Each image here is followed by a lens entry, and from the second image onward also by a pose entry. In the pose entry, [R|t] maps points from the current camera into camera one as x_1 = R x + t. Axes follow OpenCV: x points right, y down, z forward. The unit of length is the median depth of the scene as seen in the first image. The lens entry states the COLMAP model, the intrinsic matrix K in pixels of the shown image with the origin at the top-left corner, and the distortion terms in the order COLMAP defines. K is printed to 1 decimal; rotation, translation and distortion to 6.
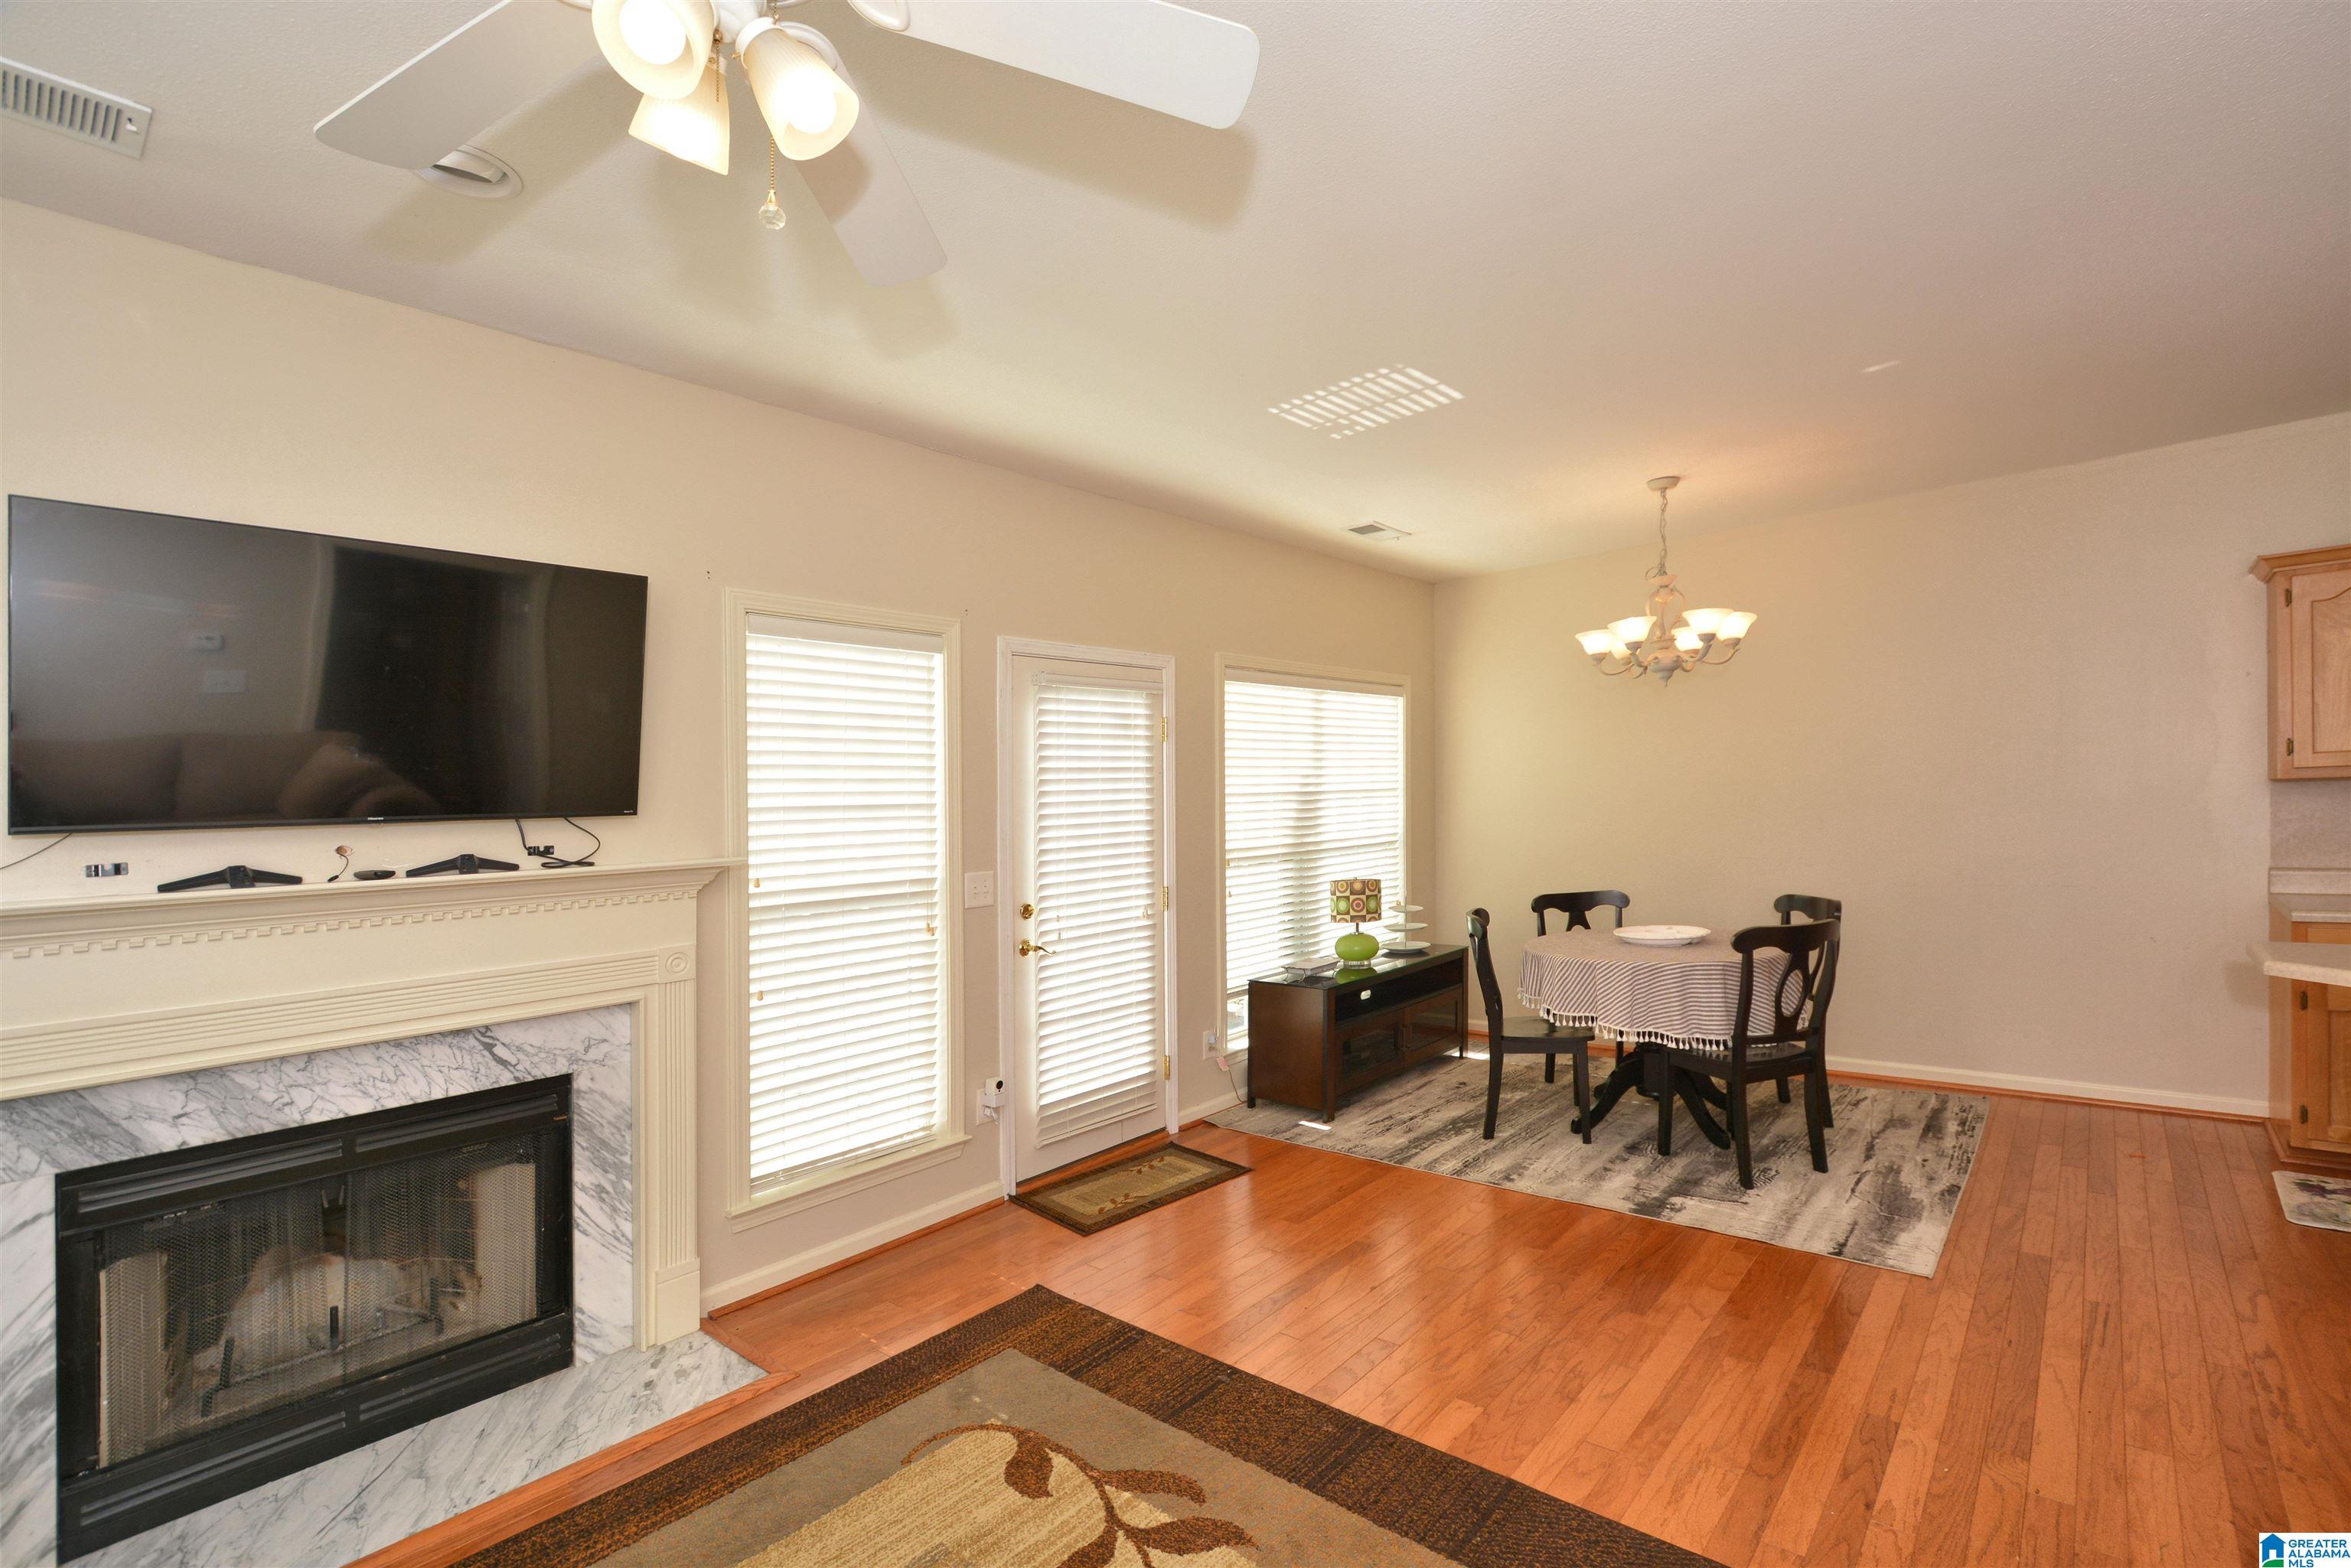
lens RADIAL K [[1044.6, 0, 1307.6], [0, 1044.6, 807.0], [0, 0, 1]] dist [0.008662, -0.003283]
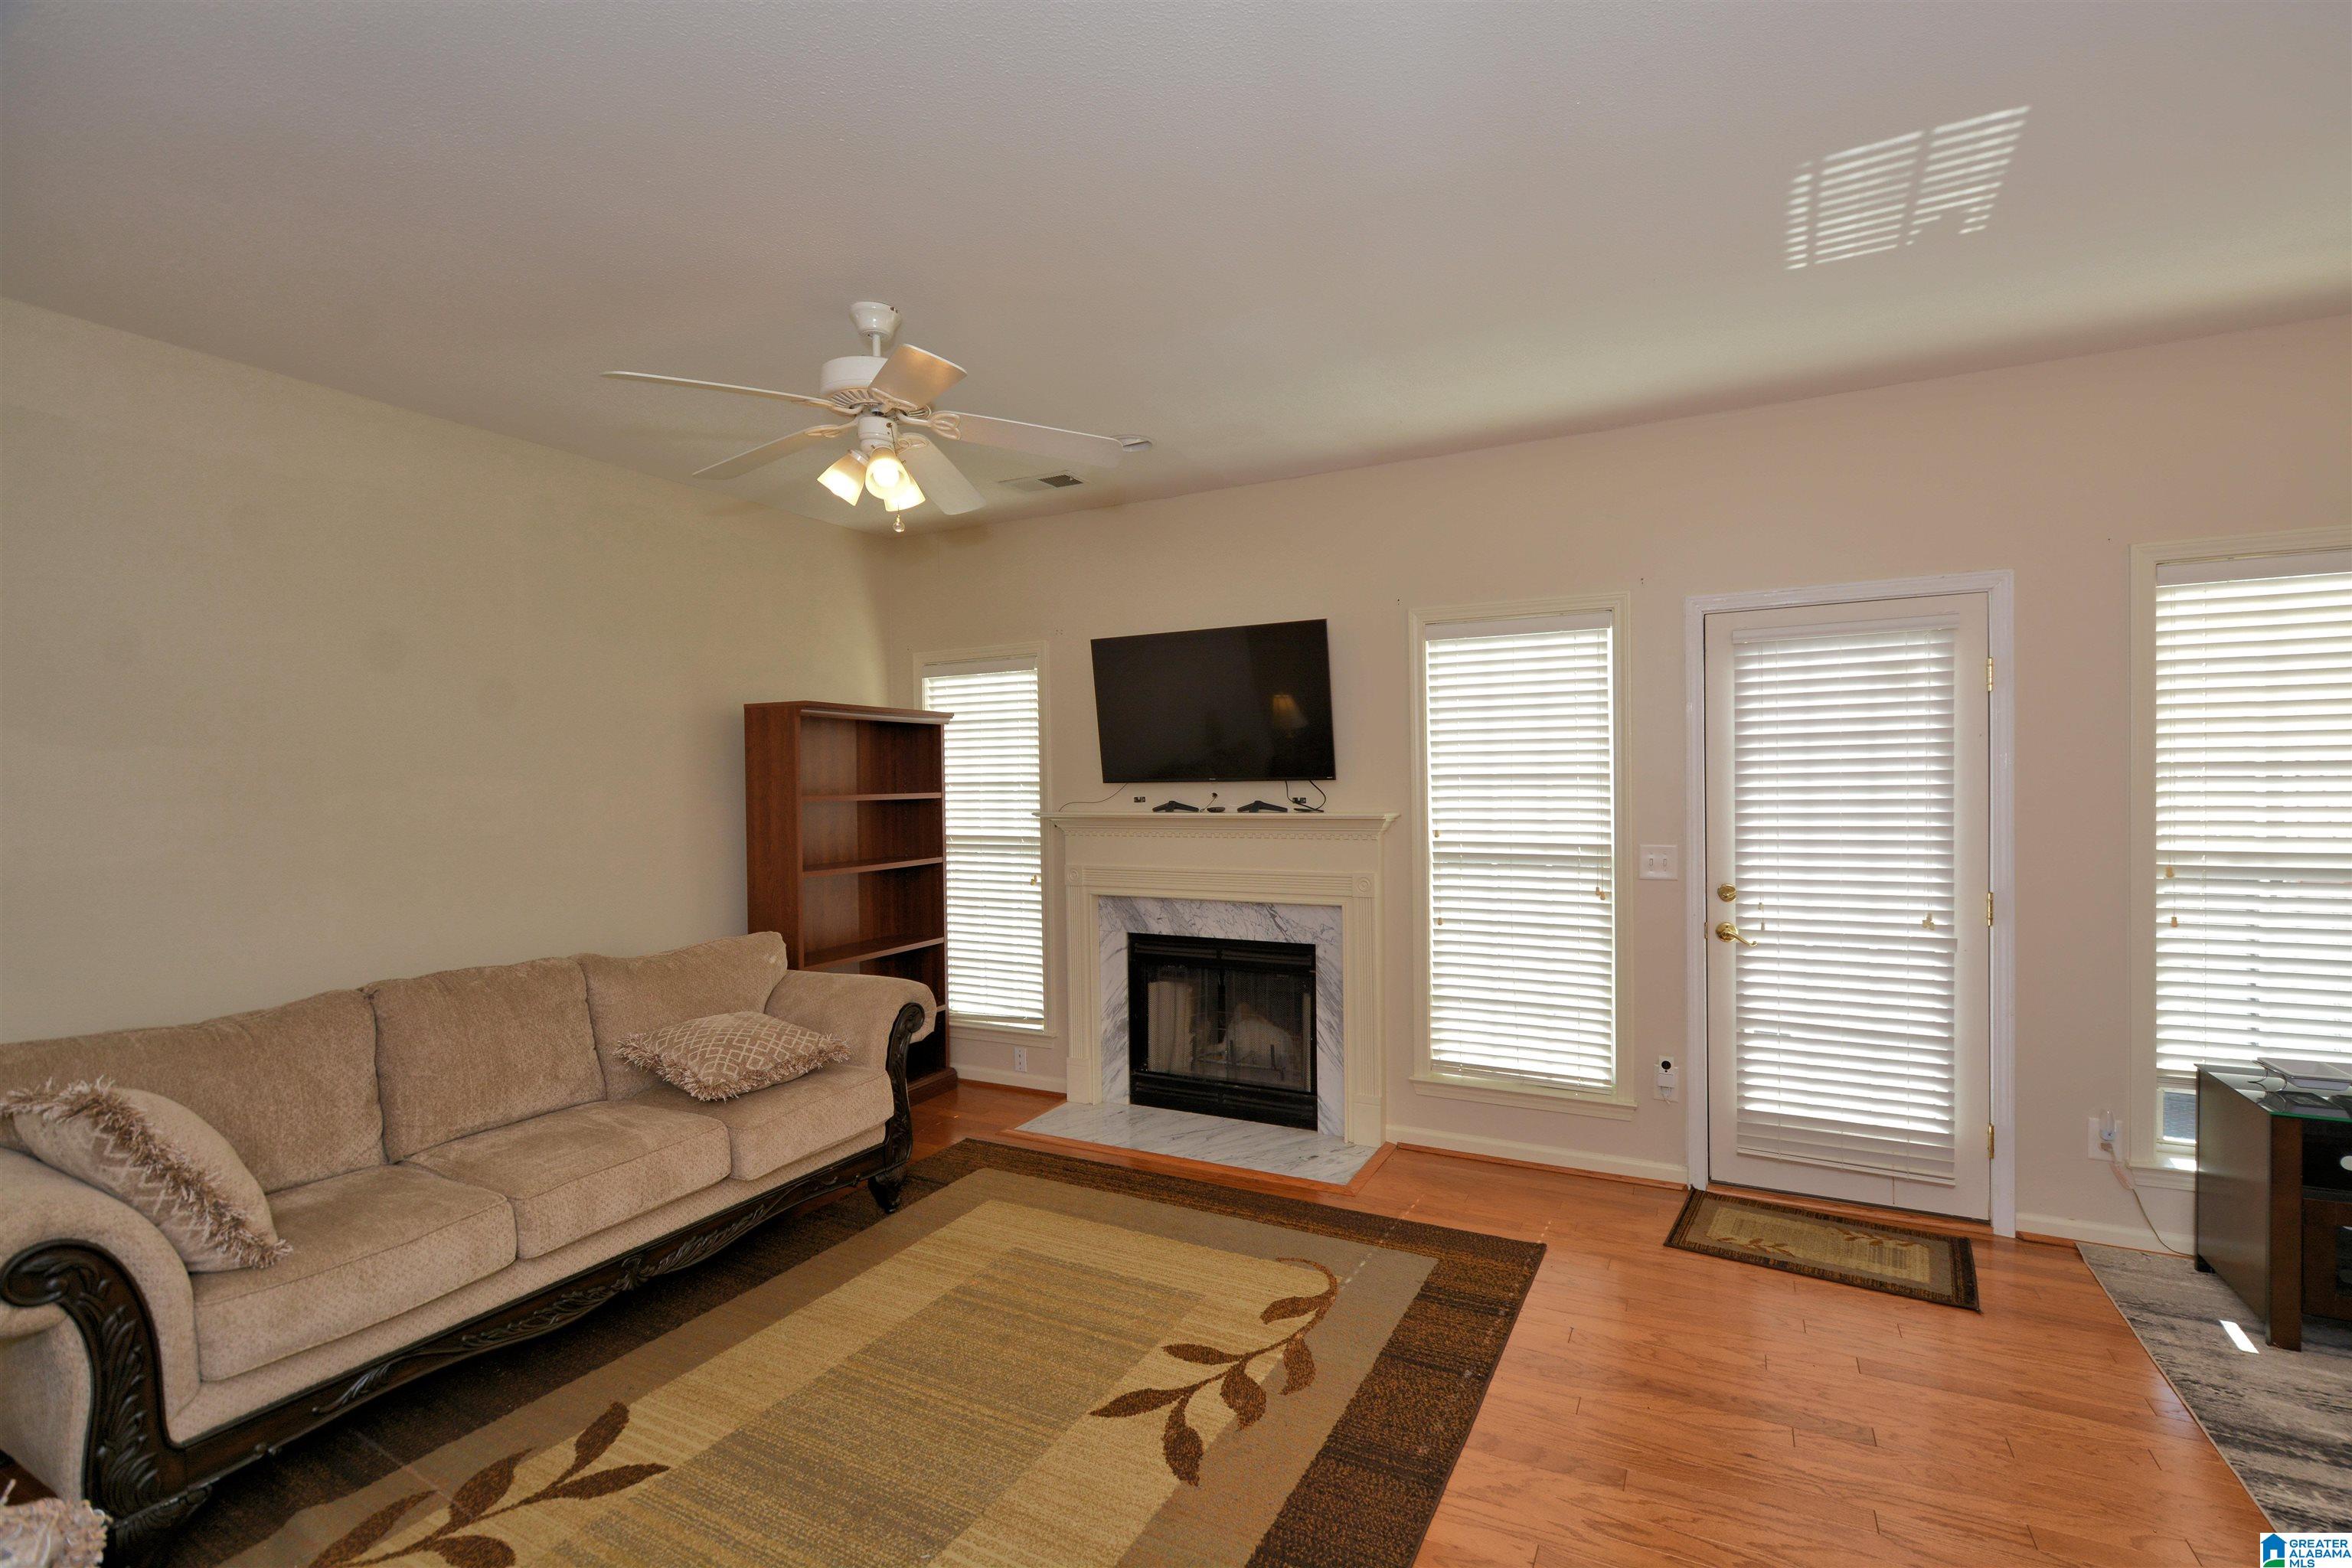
lens RADIAL K [[1045.0, 0, 1187.6], [0, 1045.0, 778.6], [0, 0, 1]] dist [0.008662, -0.003283]
pose [[0.189717, 0.038440, -0.981086, 0.658526], [0.001599, 0.999220, 0.039459, -0.045450], [0.981838, -0.009055, 0.189507, 0.447638]]
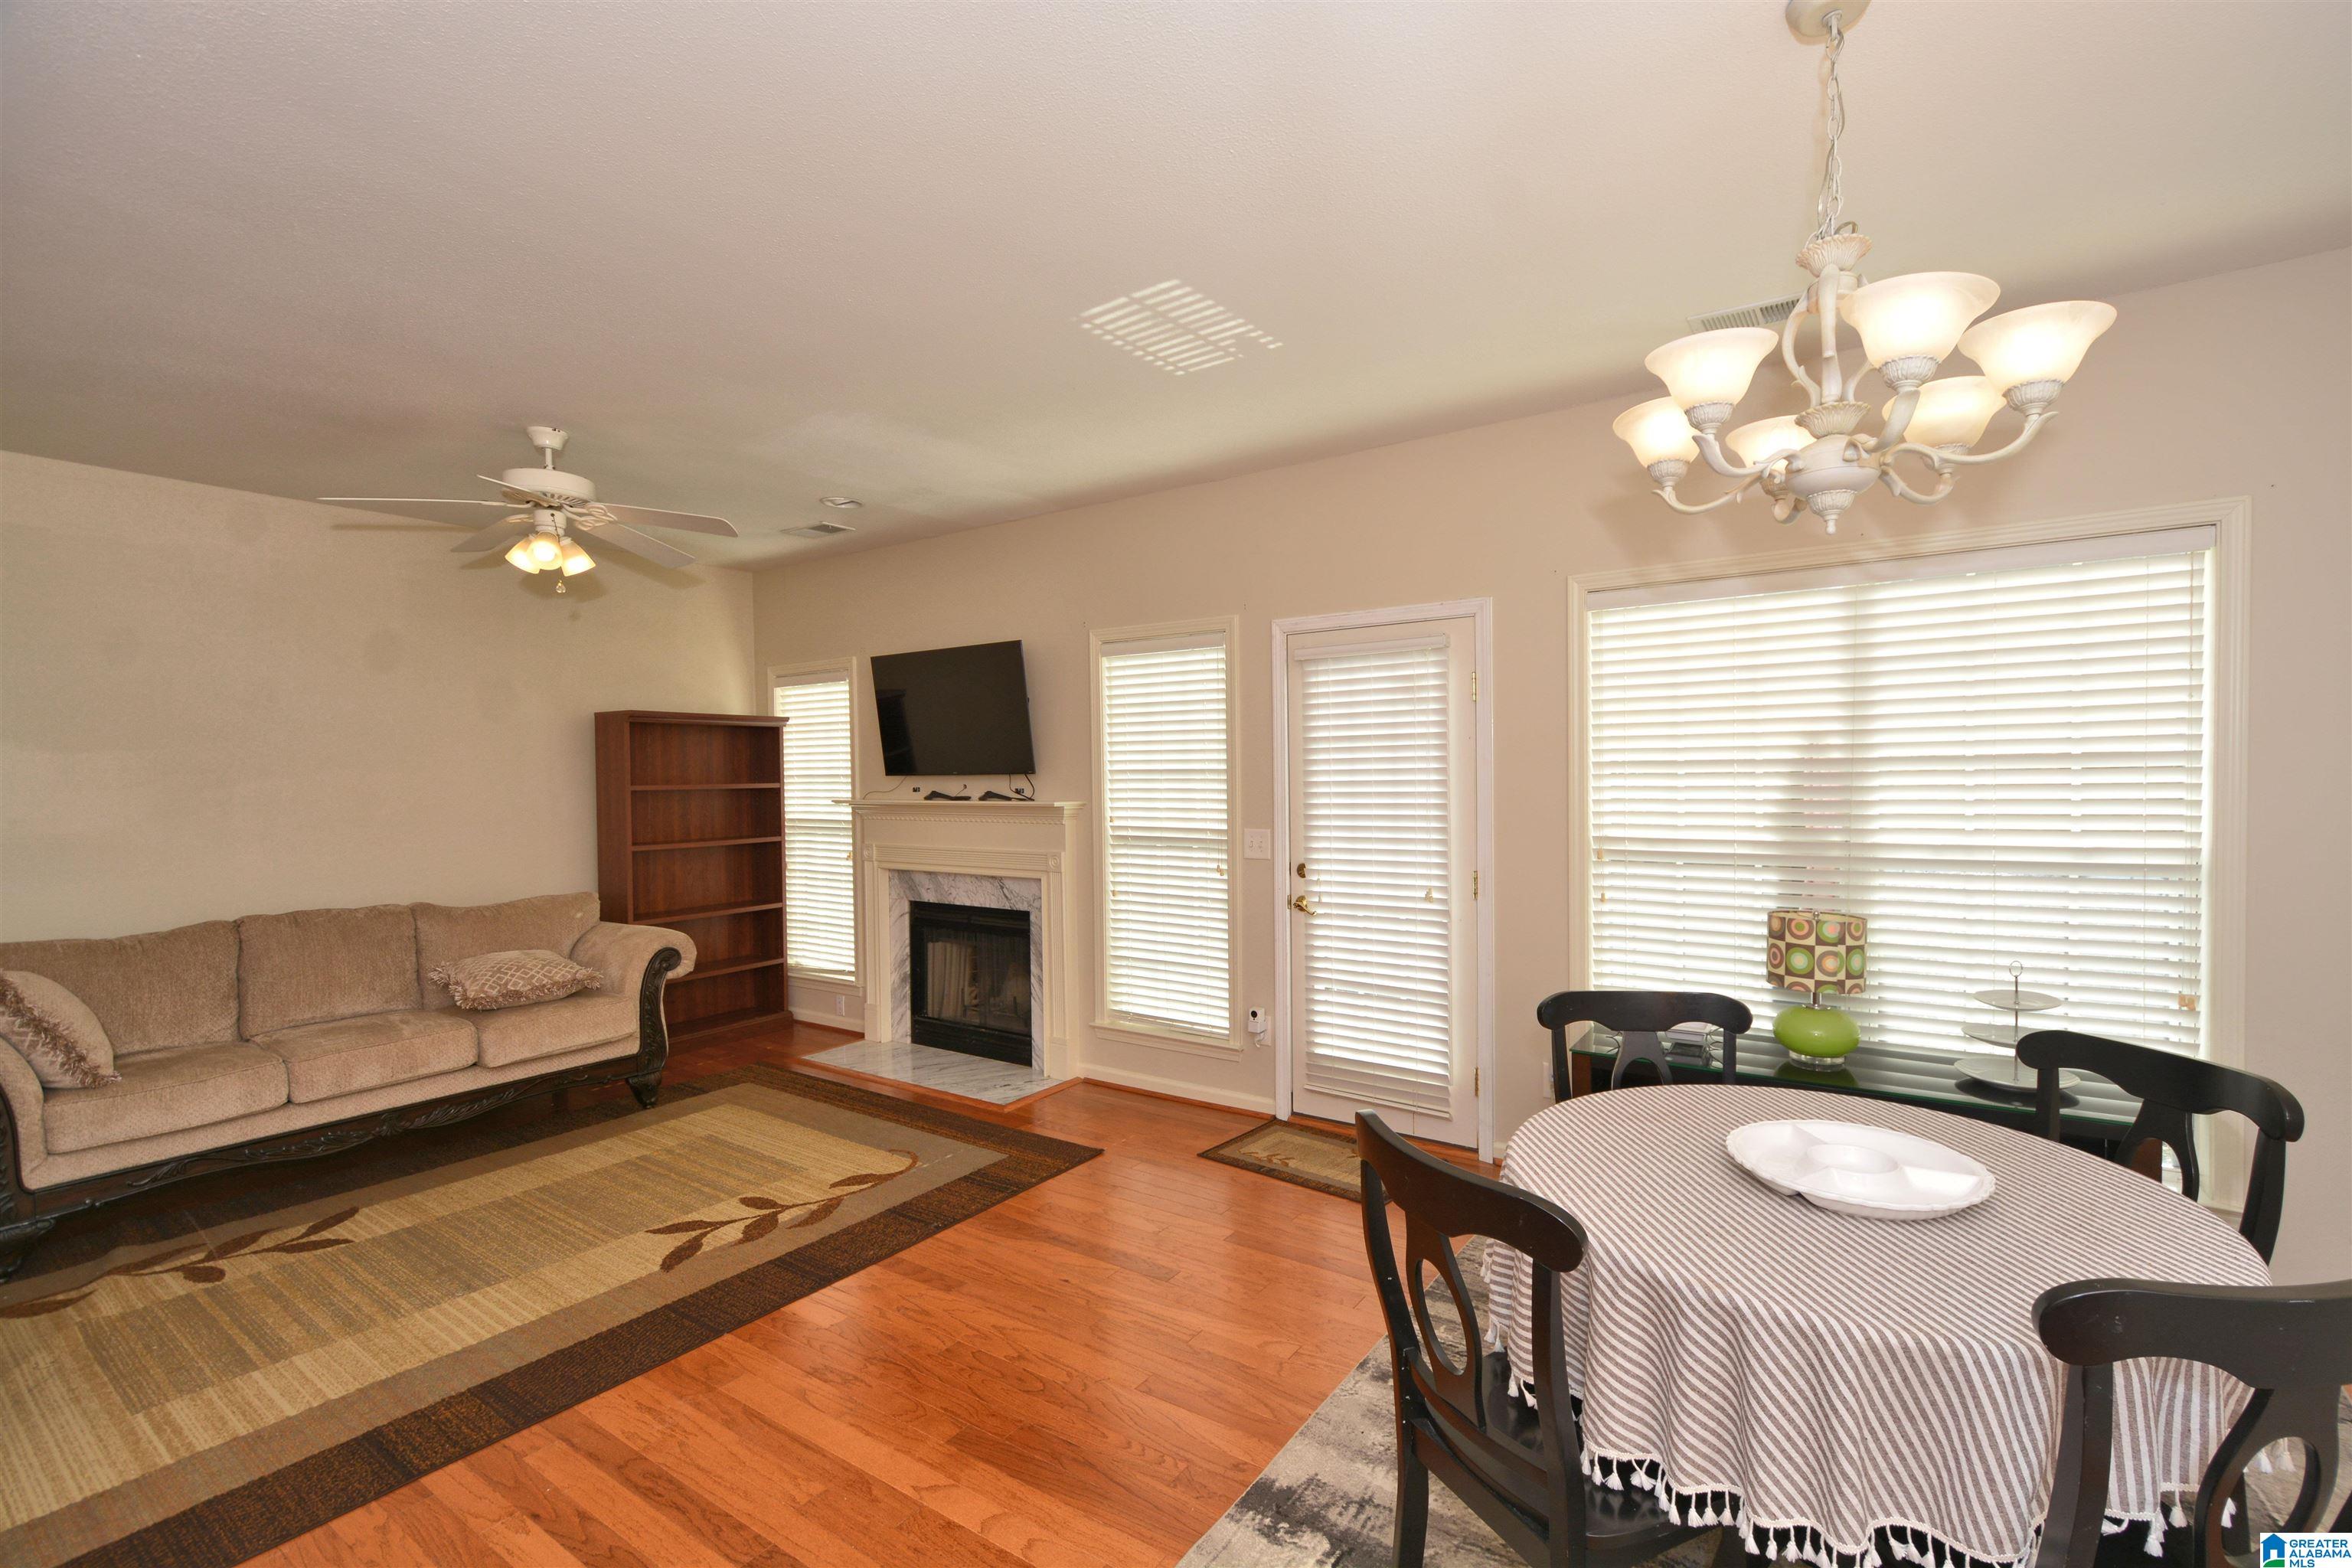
lens RADIAL K [[1045.0, 0, 1185.6], [0, 1045.0, 775.6], [0, 0, 1]] dist [0.008662, -0.003283]
pose [[0.053668, 0.045823, -0.997507, 0.977552], [0.006257, 0.998911, 0.046224, -0.060093], [0.998539, -0.008722, 0.053323, 1.004067]]
